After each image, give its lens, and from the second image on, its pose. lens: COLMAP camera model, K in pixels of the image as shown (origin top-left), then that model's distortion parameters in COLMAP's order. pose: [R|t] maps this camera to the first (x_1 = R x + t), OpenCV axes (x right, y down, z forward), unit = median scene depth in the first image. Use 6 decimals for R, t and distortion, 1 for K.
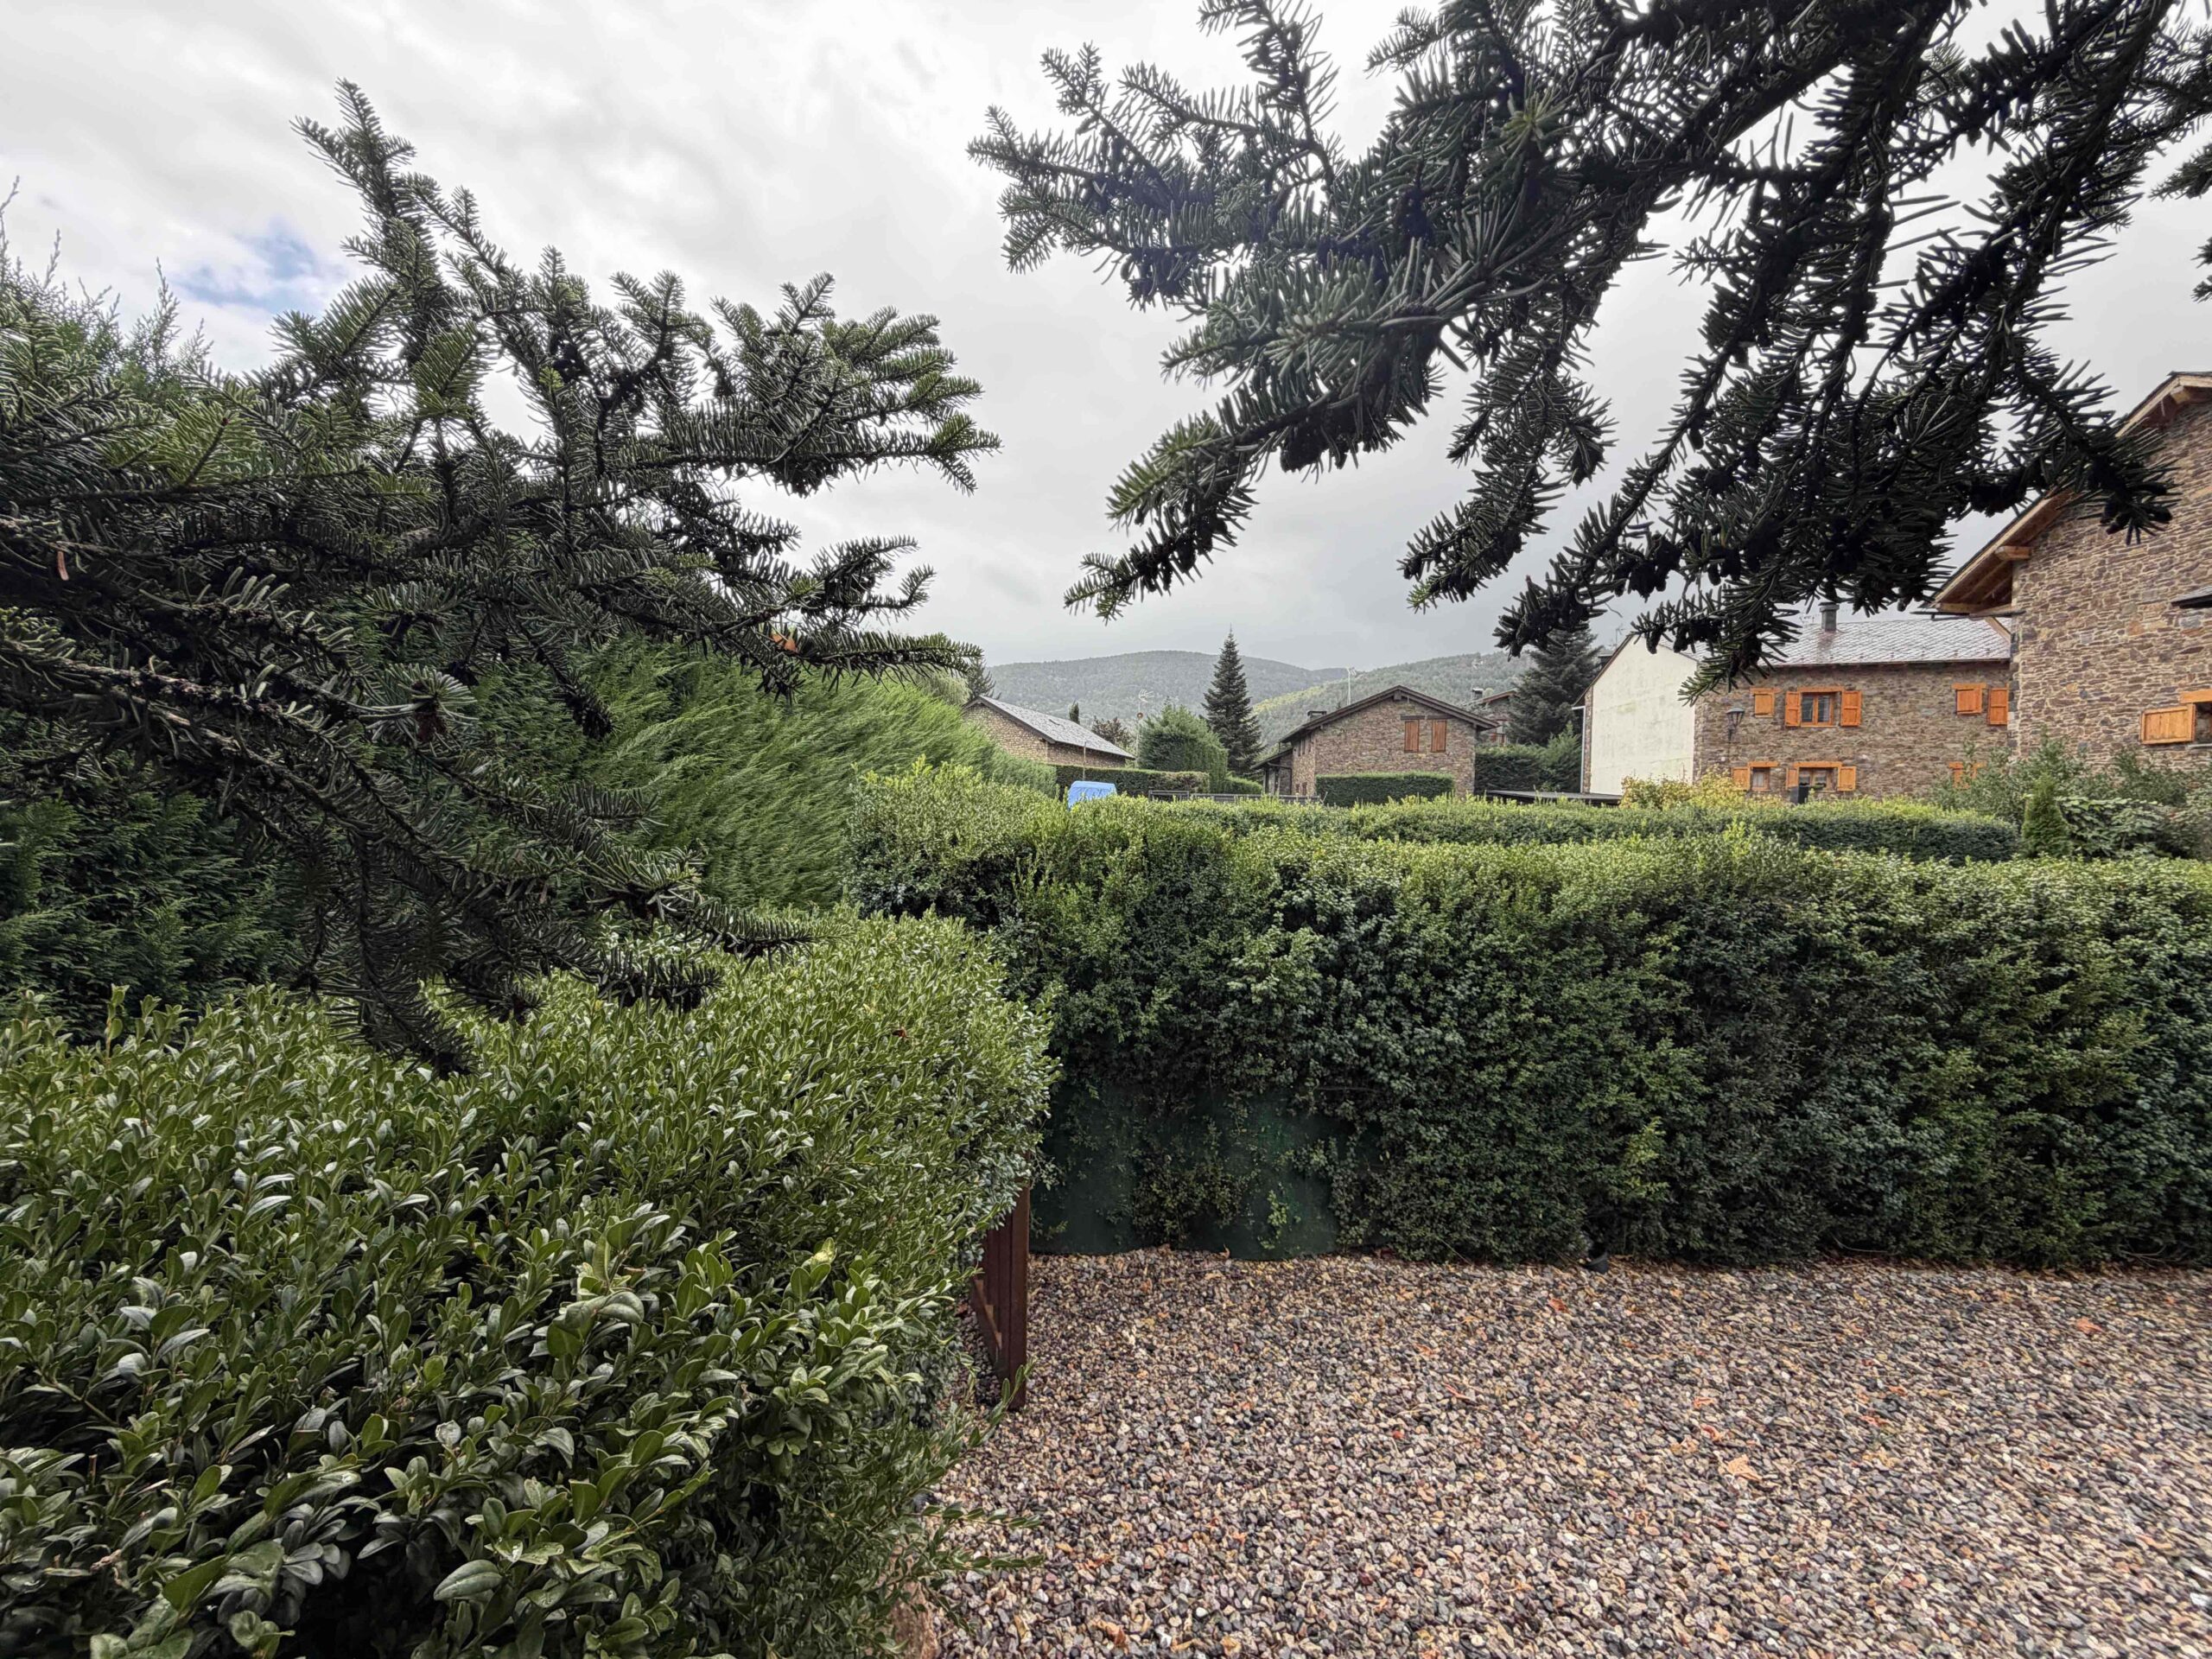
lens RADIAL K [[881.4, 0, 1099.3], [0, 881.4, 830.5], [0, 0, 1]] dist [-0.001506, 0.000329]
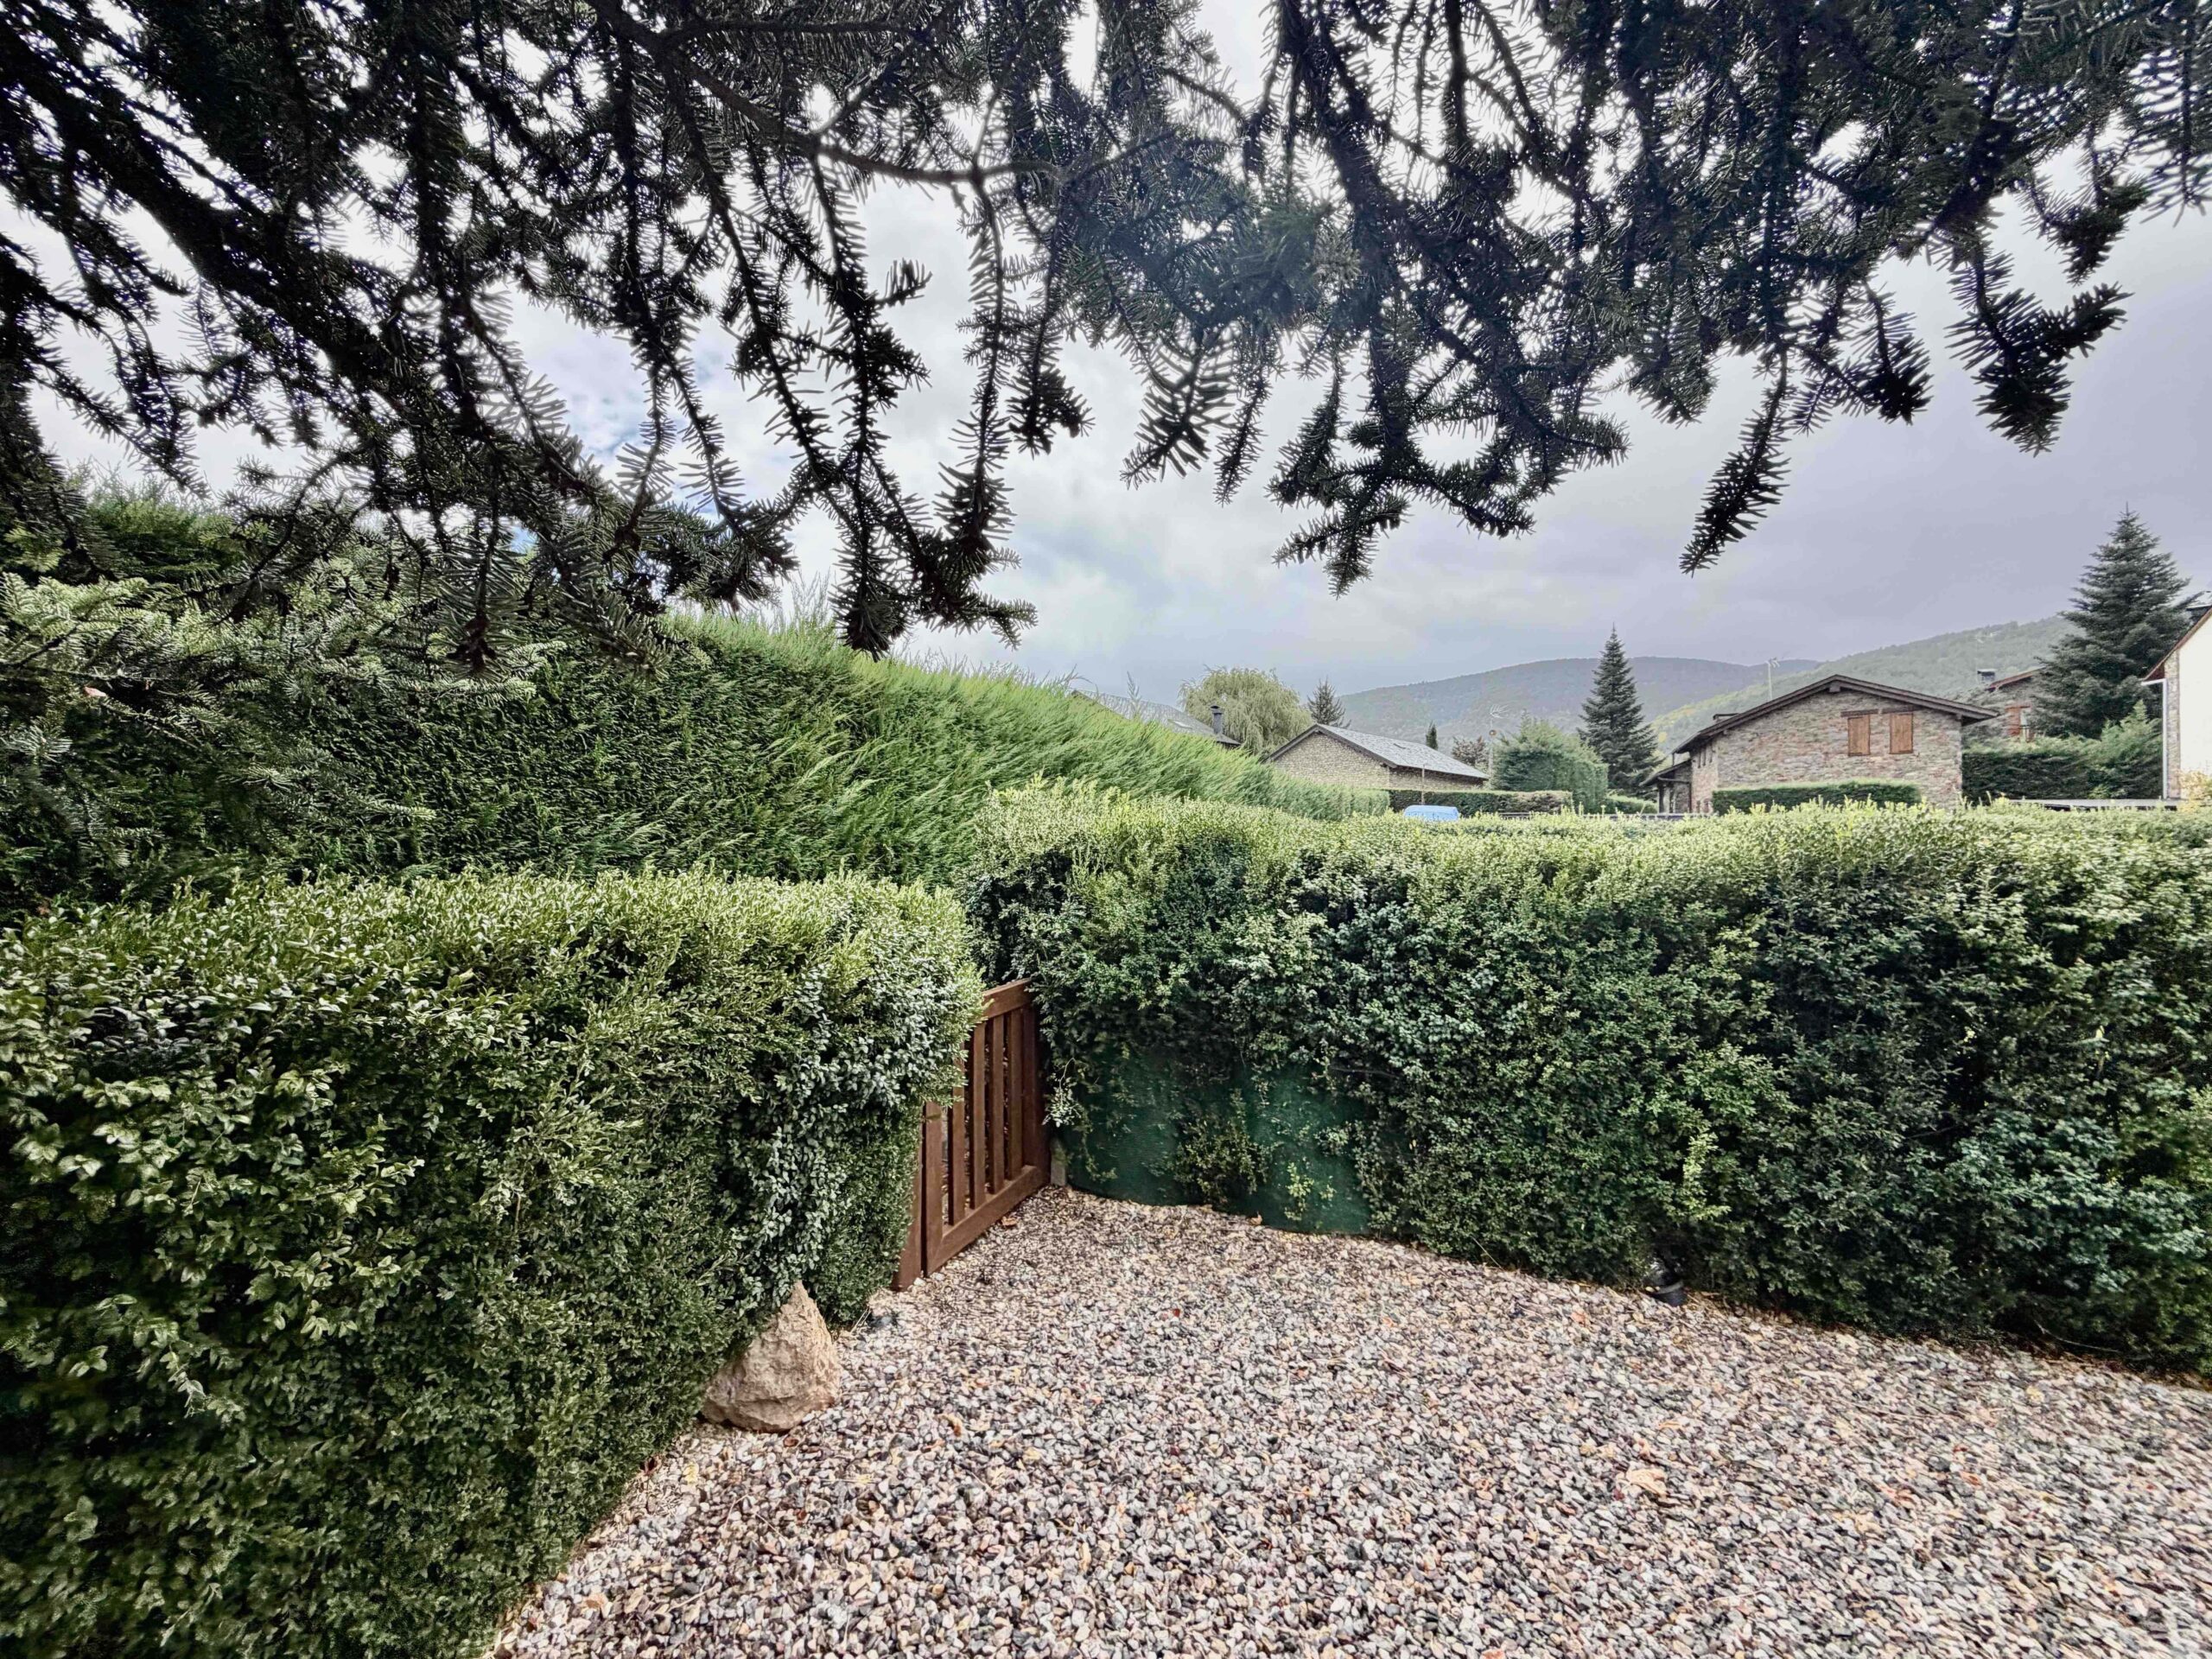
lens RADIAL K [[881.4, 0, 1099.3], [0, 881.4, 830.5], [0, 0, 1]] dist [-0.001506, 0.000329]
pose [[0.917446, -0.023744, -0.397152, 0.410495], [0.008843, 0.999188, -0.039309, 0.049509], [0.397763, 0.032552, 0.916911, -0.073483]]
